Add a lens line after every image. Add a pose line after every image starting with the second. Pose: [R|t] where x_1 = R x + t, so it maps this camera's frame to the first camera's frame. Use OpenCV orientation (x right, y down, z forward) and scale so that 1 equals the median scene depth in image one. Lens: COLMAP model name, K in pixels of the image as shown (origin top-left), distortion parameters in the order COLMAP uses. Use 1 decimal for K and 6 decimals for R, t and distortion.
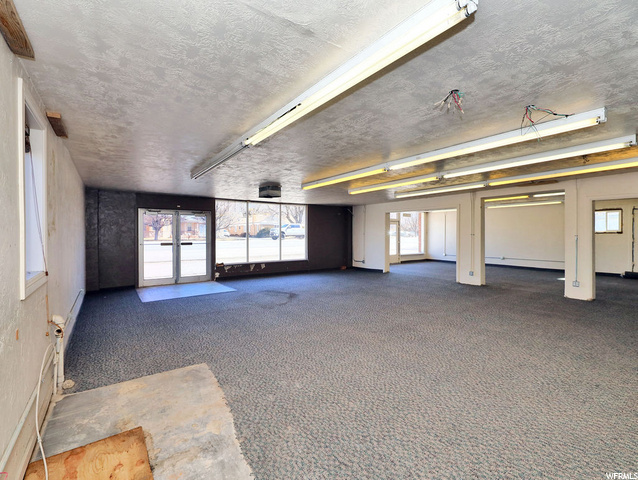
lens RADIAL K [[299.7, 0, 322.7], [0, 299.7, 236.4], [0, 0, 1]] dist [-0.000462, -0.000337]
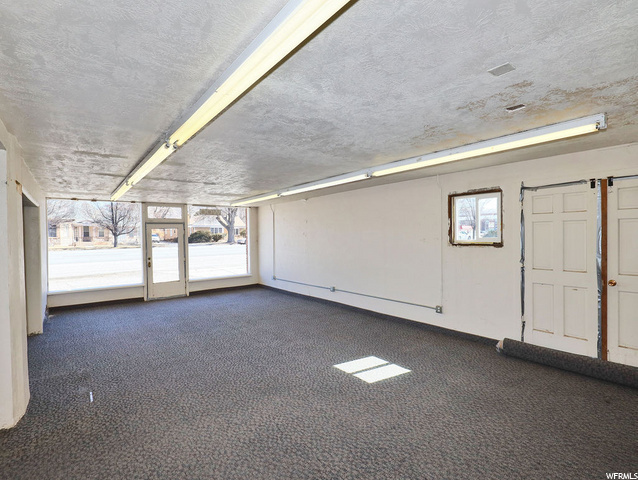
lens RADIAL K [[316.8, 0, 319.3], [0, 316.8, 239.3], [0, 0, 1]] dist [-0.002416, -0.000935]
pose [[0.999482, -0.014773, 0.028577, 0.727426], [0.014641, 0.999881, 0.004824, -0.026612], [-0.028645, -0.004403, 0.999580, 0.557034]]
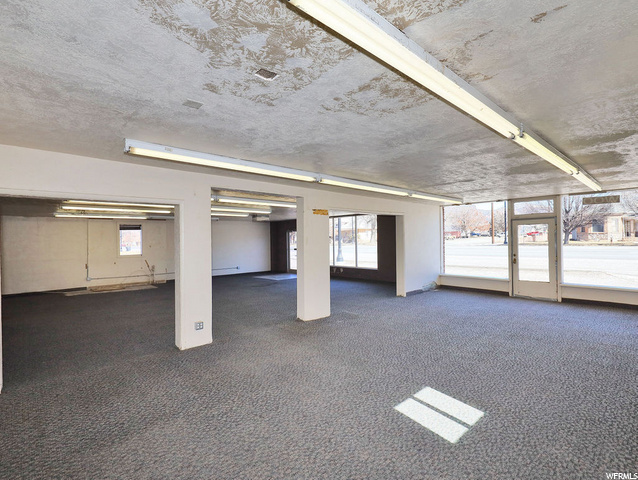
lens RADIAL K [[316.8, 0, 322.1], [0, 316.8, 240.1], [0, 0, 1]] dist [-0.002416, -0.000935]
pose [[0.100222, 0.000106, -0.994965, 1.086901], [0.010328, 0.999946, 0.001147, -0.024072], [0.994912, -0.010391, 0.100215, 0.814145]]
